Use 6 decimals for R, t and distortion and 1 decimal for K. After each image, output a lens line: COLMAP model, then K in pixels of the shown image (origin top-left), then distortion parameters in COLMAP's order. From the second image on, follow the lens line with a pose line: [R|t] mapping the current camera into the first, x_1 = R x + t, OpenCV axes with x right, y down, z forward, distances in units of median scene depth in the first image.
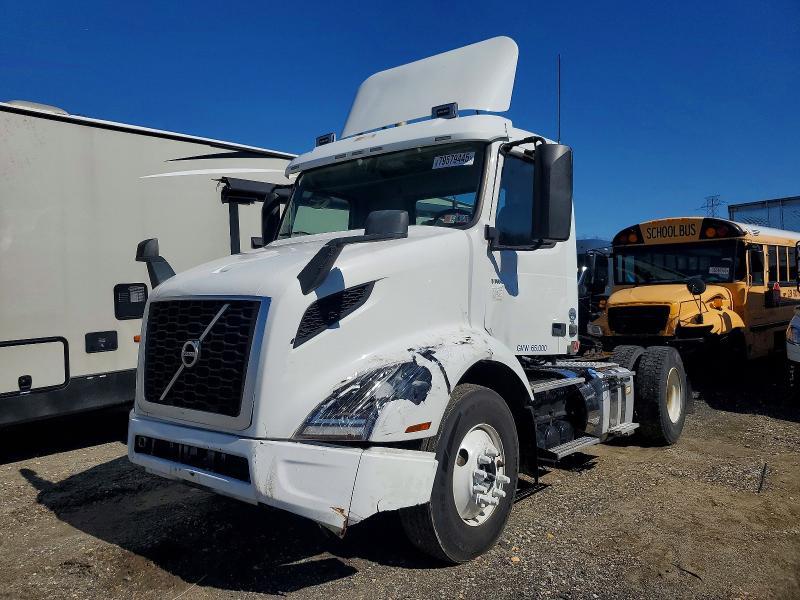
lens RADIAL K [[602.8, 0, 400.0], [0, 602.8, 300.0], [0, 0, 1]] dist [0.010868, 0.003100]
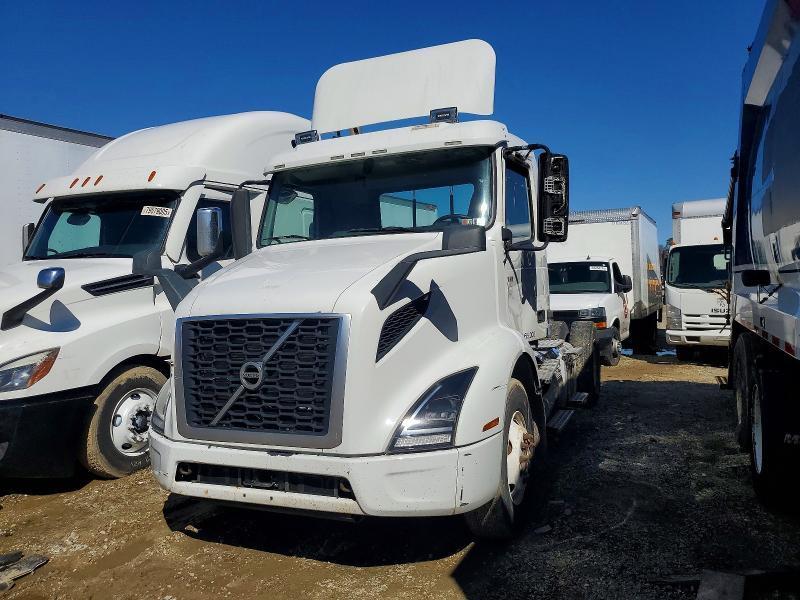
lens RADIAL K [[602.8, 0, 400.0], [0, 602.8, 300.0], [0, 0, 1]] dist [0.010868, 0.003100]
pose [[0.968301, -0.051471, 0.244425, -0.347920], [0.039969, 0.997858, 0.051789, -0.070014], [-0.246567, -0.040378, 0.968284, 0.012794]]
